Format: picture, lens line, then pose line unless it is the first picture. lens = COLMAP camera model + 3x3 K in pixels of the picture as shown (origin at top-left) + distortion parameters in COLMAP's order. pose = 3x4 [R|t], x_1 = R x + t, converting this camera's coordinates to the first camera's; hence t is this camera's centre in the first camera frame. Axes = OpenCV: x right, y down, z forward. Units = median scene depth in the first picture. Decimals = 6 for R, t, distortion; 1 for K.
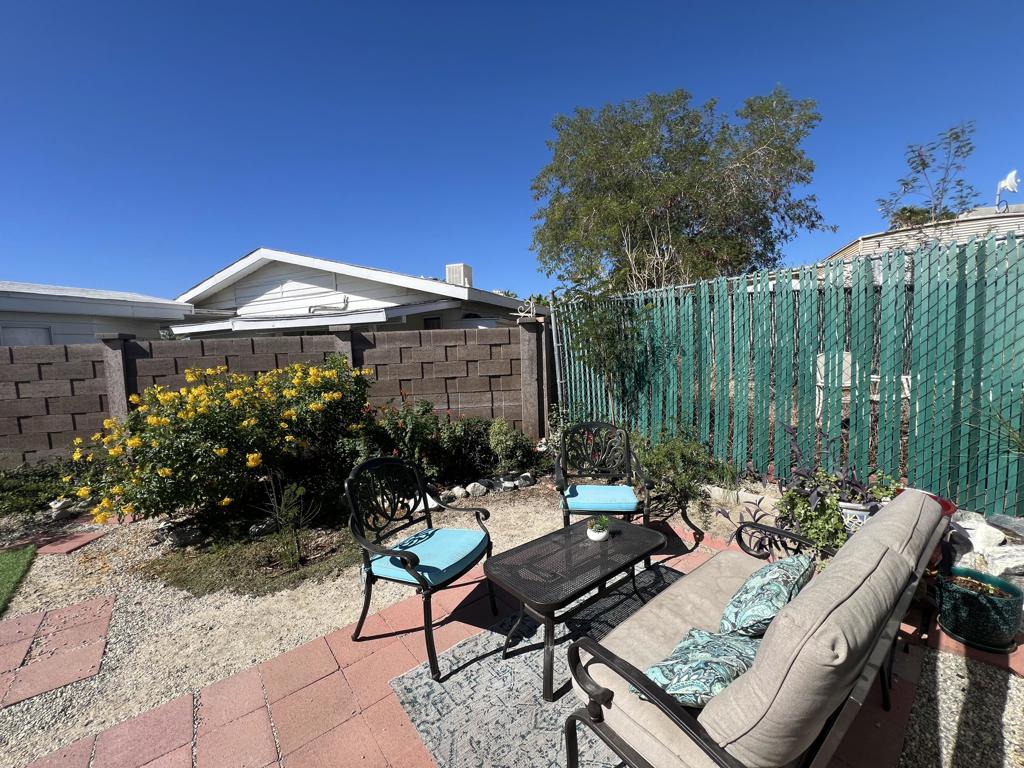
lens RADIAL K [[409.5, 0, 512.6], [0, 409.5, 386.0], [0, 0, 1]] dist [-0.004613, 0.001390]
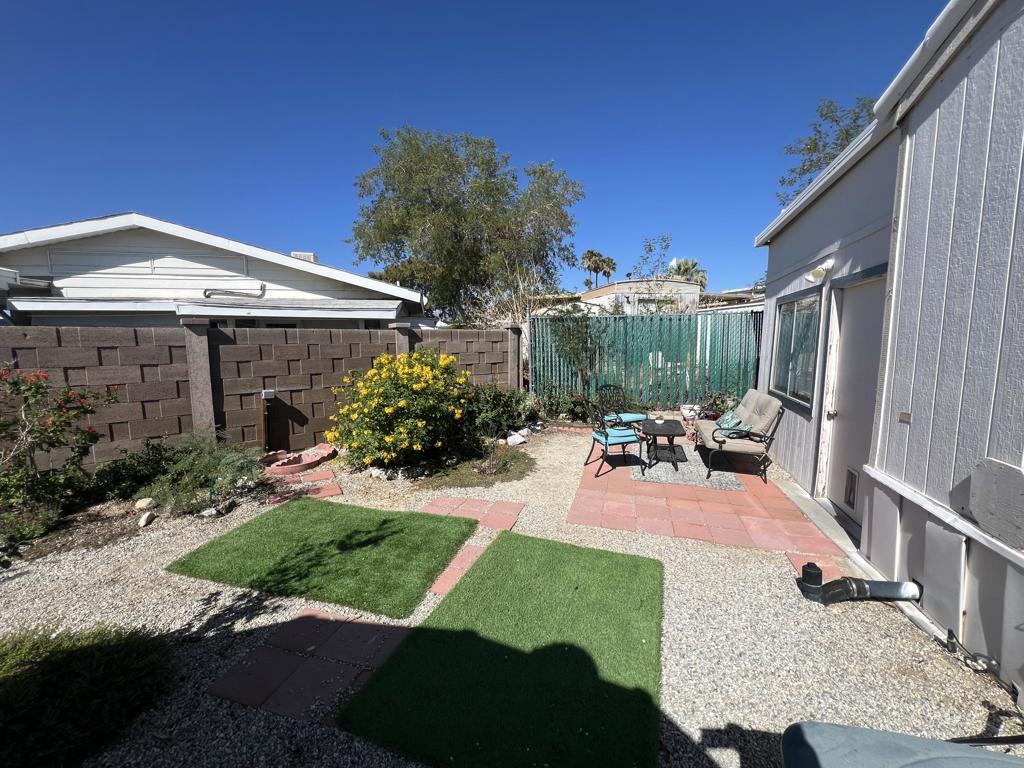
lens RADIAL K [[409.5, 0, 509.5], [0, 409.5, 387.7], [0, 0, 1]] dist [-0.004613, 0.001390]
pose [[0.821597, -0.031760, 0.569183, -1.169822], [0.021851, 0.999468, 0.024228, 0.040536], [-0.569649, -0.007469, 0.821854, -0.324696]]
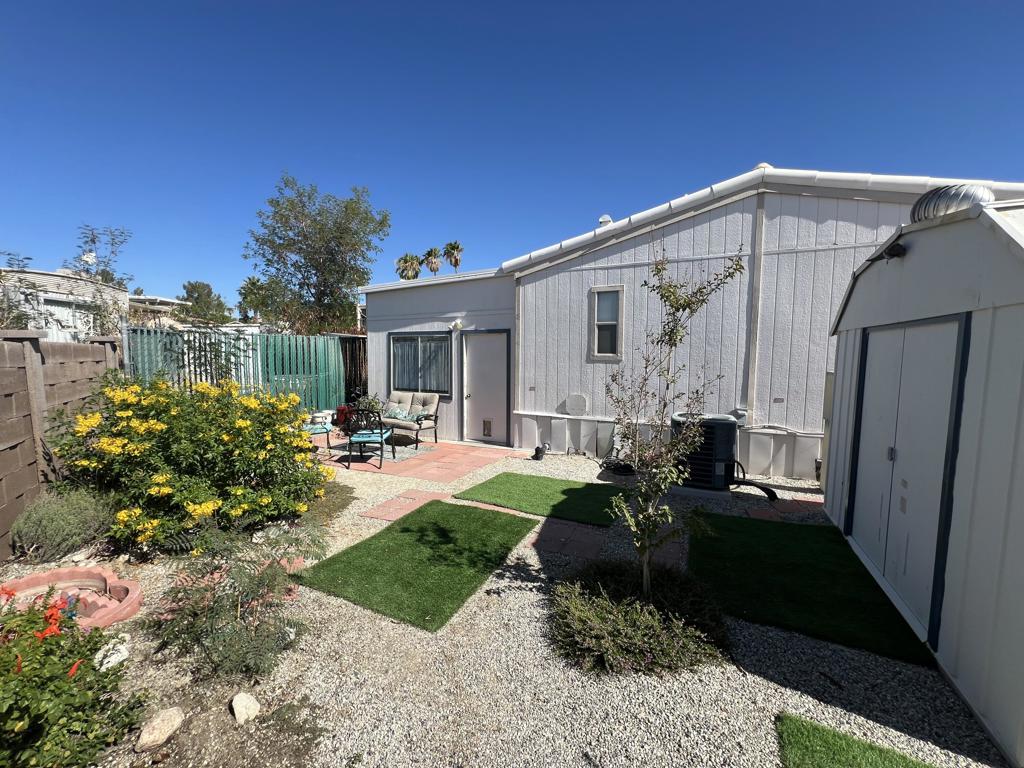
lens RADIAL K [[409.5, 0, 513.3], [0, 409.5, 386.6], [0, 0, 1]] dist [-0.004613, 0.001390]
pose [[-0.448165, -0.032409, 0.893363, -1.901968], [0.089954, 0.992635, 0.081136, -0.049344], [-0.889414, 0.116724, -0.441949, 0.789401]]
